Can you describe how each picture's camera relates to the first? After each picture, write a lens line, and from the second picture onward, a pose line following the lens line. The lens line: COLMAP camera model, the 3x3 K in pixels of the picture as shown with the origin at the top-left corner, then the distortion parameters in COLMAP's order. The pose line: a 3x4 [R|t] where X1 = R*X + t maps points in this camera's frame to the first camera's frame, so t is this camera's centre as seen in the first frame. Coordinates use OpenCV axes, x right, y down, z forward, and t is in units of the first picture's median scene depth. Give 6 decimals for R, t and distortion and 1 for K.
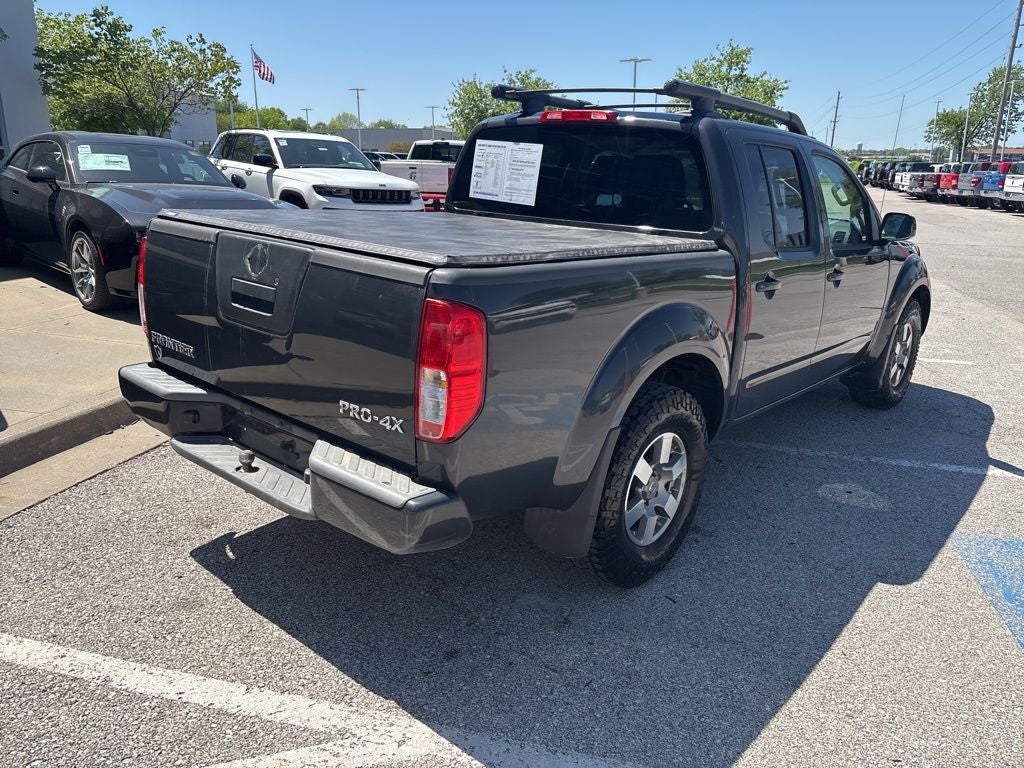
lens RADIAL K [[776.5, 0, 507.8], [0, 776.5, 377.1], [0, 0, 1]] dist [0.047171, -0.056065]
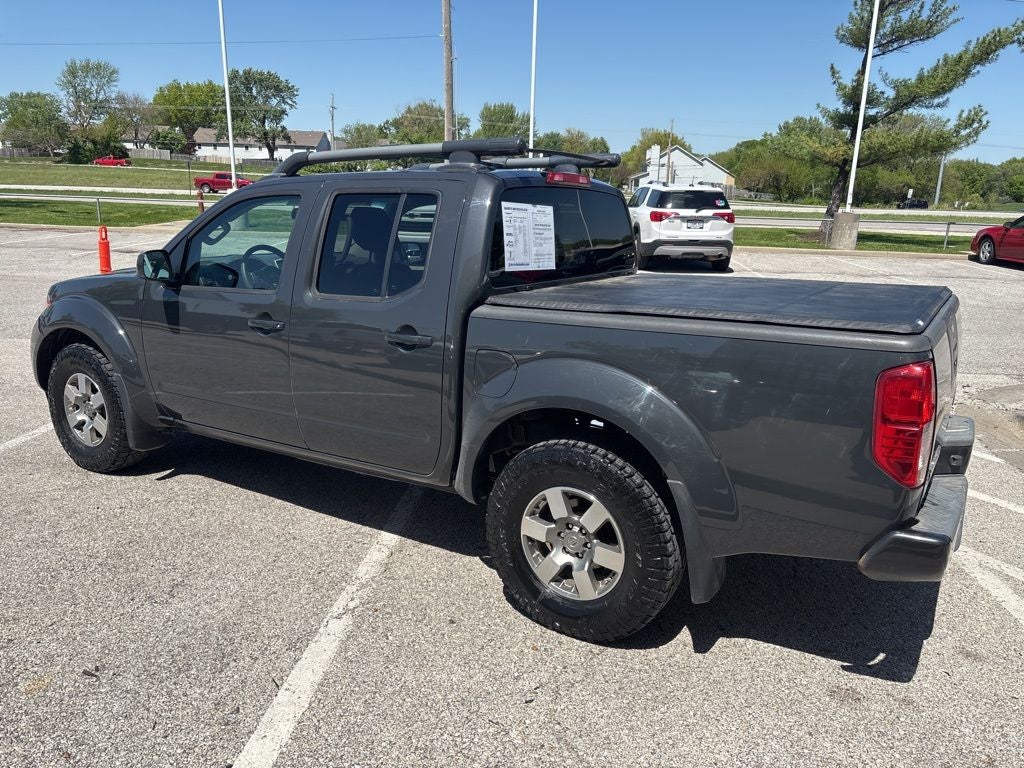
lens RADIAL K [[776.5, 0, 514.3], [0, 776.5, 376.4], [0, 0, 1]] dist [0.047171, -0.056065]
pose [[-0.156816, -0.260429, 0.952673, -0.895837], [0.234670, 0.927156, 0.292082, -0.383554], [-0.959343, 0.269367, -0.084279, 1.146644]]
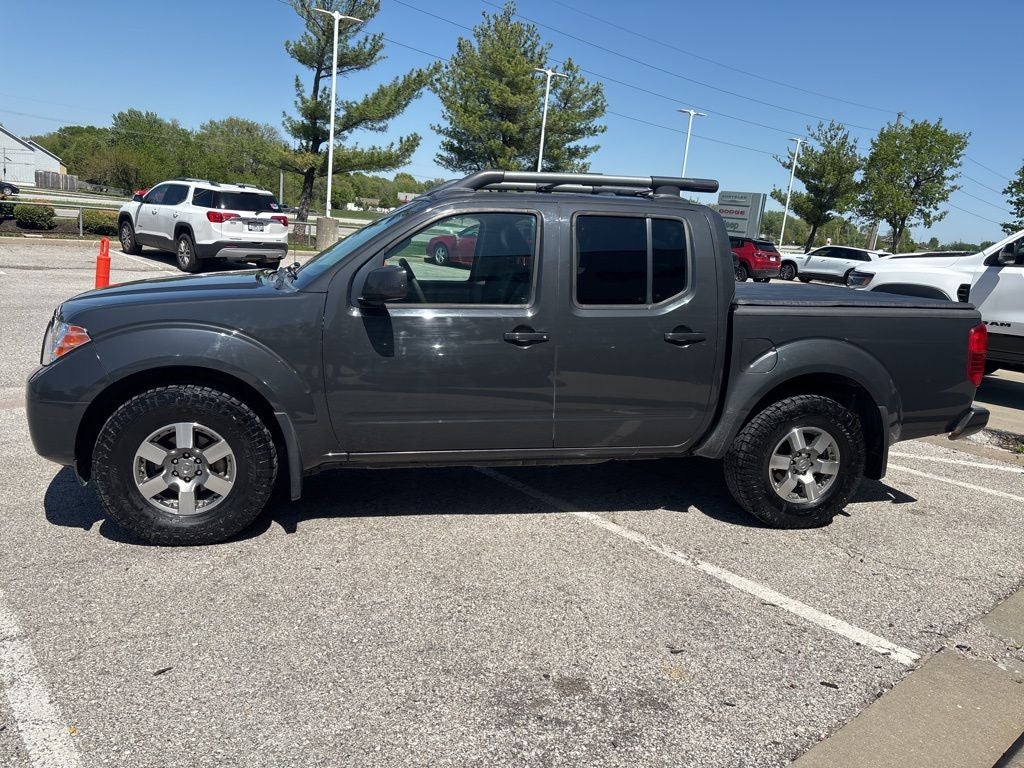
lens RADIAL K [[776.5, 0, 510.5], [0, 776.5, 389.4], [0, 0, 1]] dist [0.047171, -0.056065]
pose [[-0.808545, -0.209463, 0.549890, -0.463537], [0.058867, 0.901017, 0.429771, -0.607526], [-0.585482, 0.379860, -0.716183, 2.107533]]
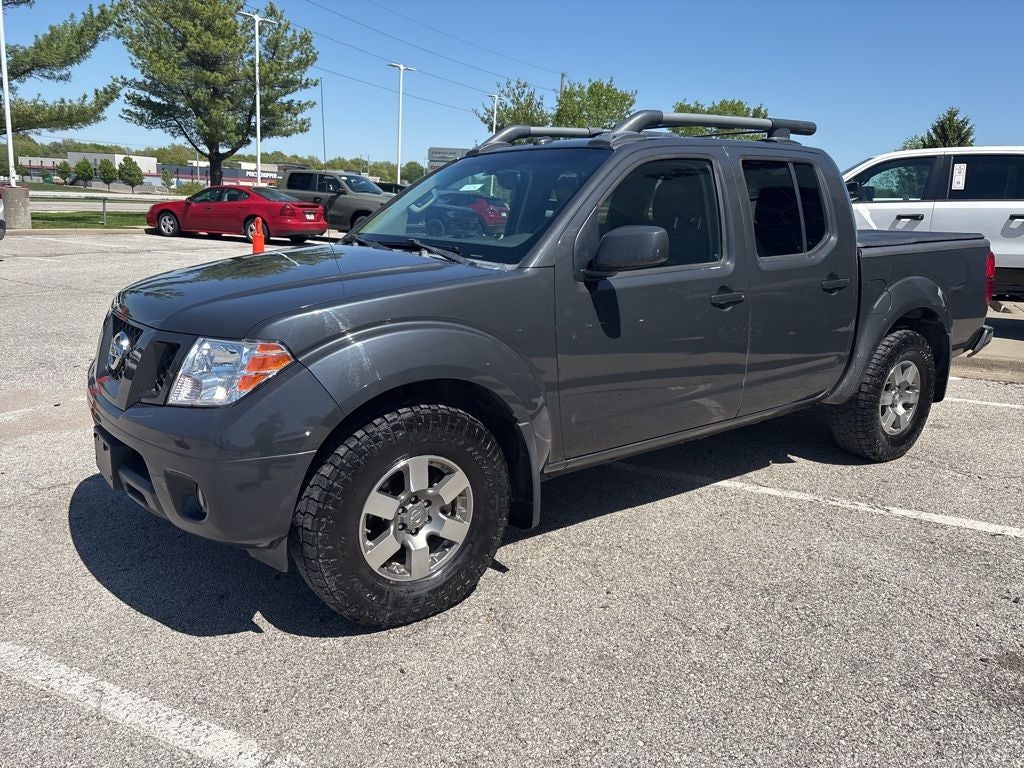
lens RADIAL K [[776.5, 0, 508.8], [0, 776.5, 378.7], [0, 0, 1]] dist [0.047171, -0.056065]
pose [[-0.975847, -0.106673, 0.190641, 0.156260], [-0.003786, 0.880801, 0.473472, -0.579935], [-0.218423, 0.461314, -0.859931, 2.224143]]
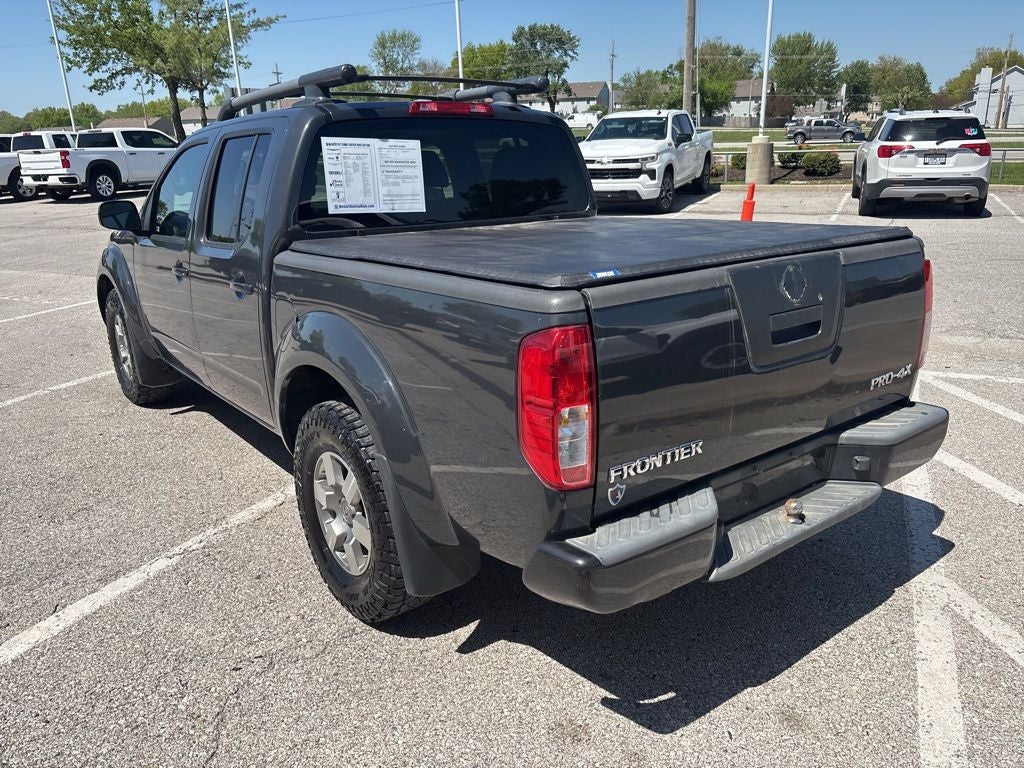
lens RADIAL K [[776.5, 0, 507.6], [0, 776.5, 391.6], [0, 0, 1]] dist [0.047171, -0.056065]
pose [[0.198618, -0.332105, 0.922094, -0.800418], [0.289375, 0.918765, 0.268575, -0.238533], [-0.936383, 0.213487, 0.278587, 0.703244]]
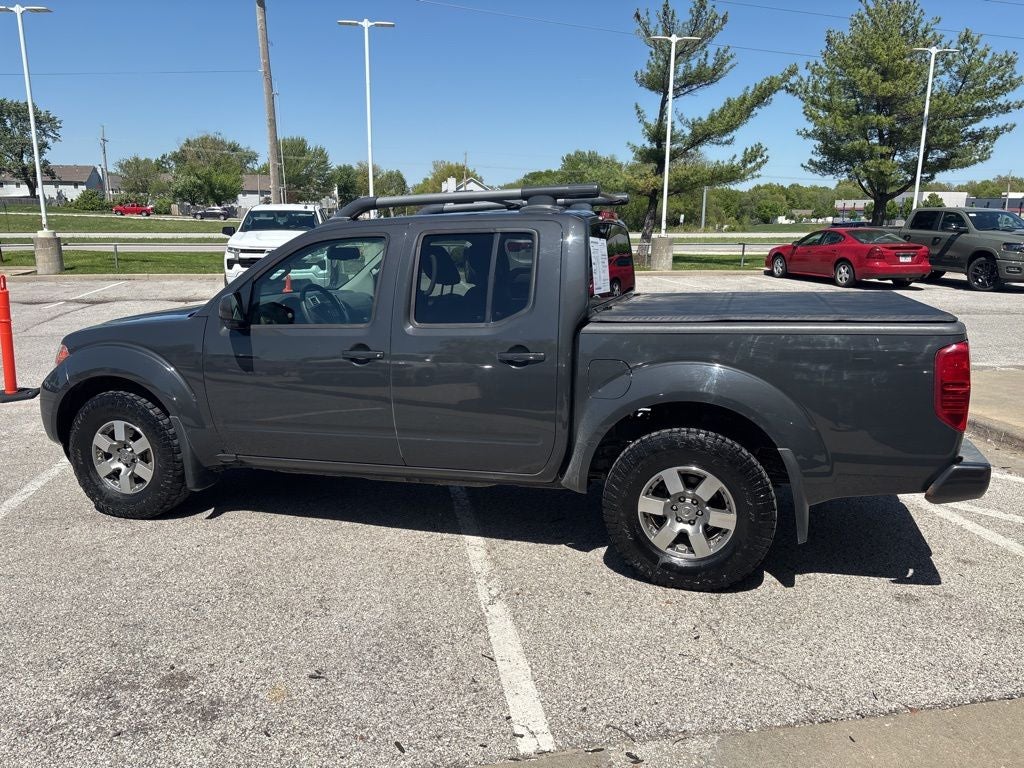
lens RADIAL K [[776.5, 0, 509.2], [0, 776.5, 381.0], [0, 0, 1]] dist [0.047171, -0.056065]
pose [[-0.399300, -0.208133, 0.892883, -0.936382], [0.234097, 0.918464, 0.318784, -0.489907], [-0.886430, 0.336312, -0.318019, 1.512617]]
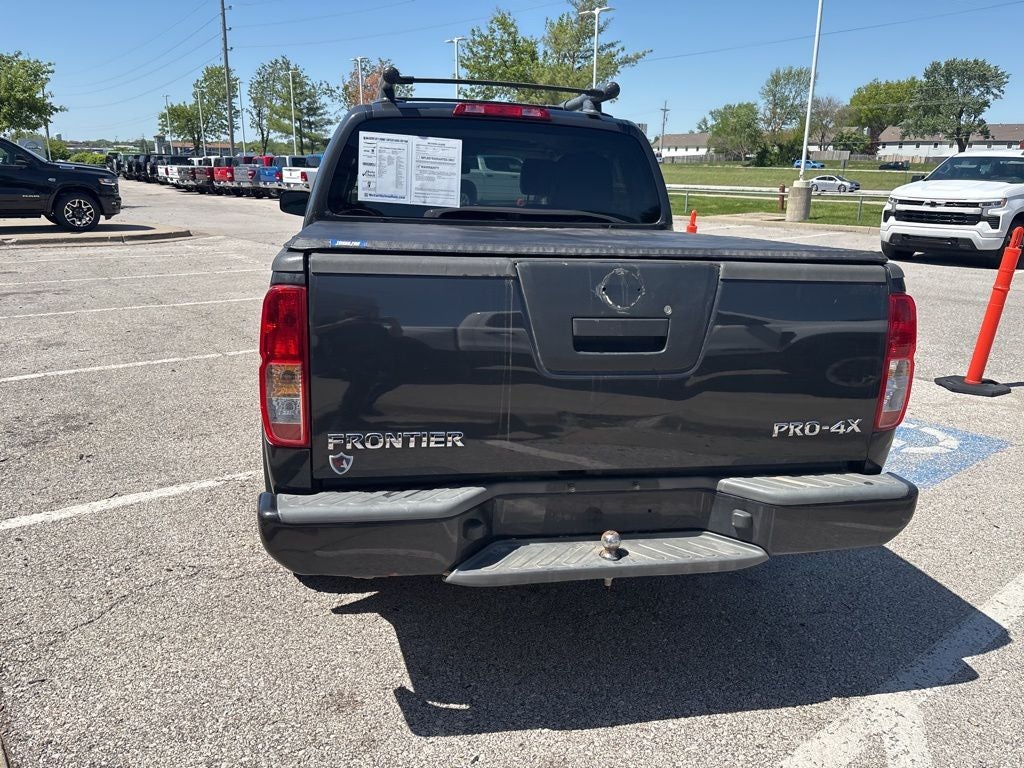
lens RADIAL K [[776.5, 0, 510.0], [0, 776.5, 391.7], [0, 0, 1]] dist [0.047171, -0.056065]
pose [[0.612062, -0.223990, 0.758425, -0.654672], [0.203816, 0.971329, 0.122385, -0.109072], [-0.764094, 0.079672, 0.640166, 0.384761]]
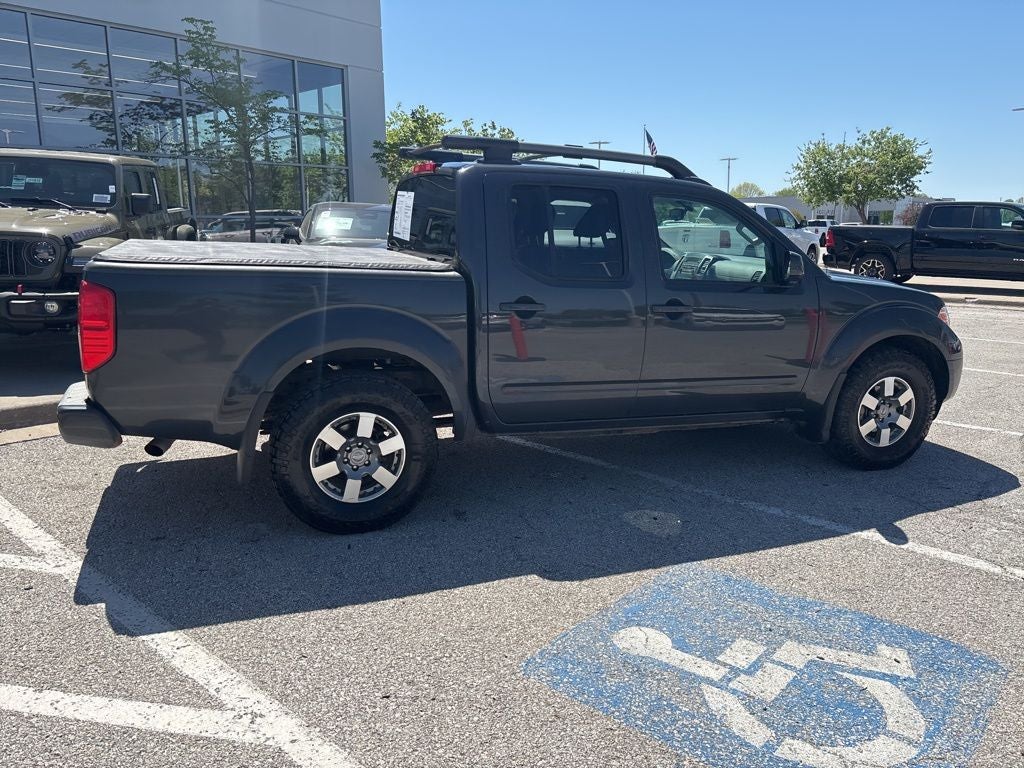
lens RADIAL K [[776.5, 0, 505.8], [0, 776.5, 376.5], [0, 0, 1]] dist [0.047171, -0.056065]
pose [[0.879198, 0.075584, -0.470423, 0.753177], [-0.115330, 0.991736, -0.056201, 0.045152], [0.462288, 0.103665, 0.880649, 0.003479]]
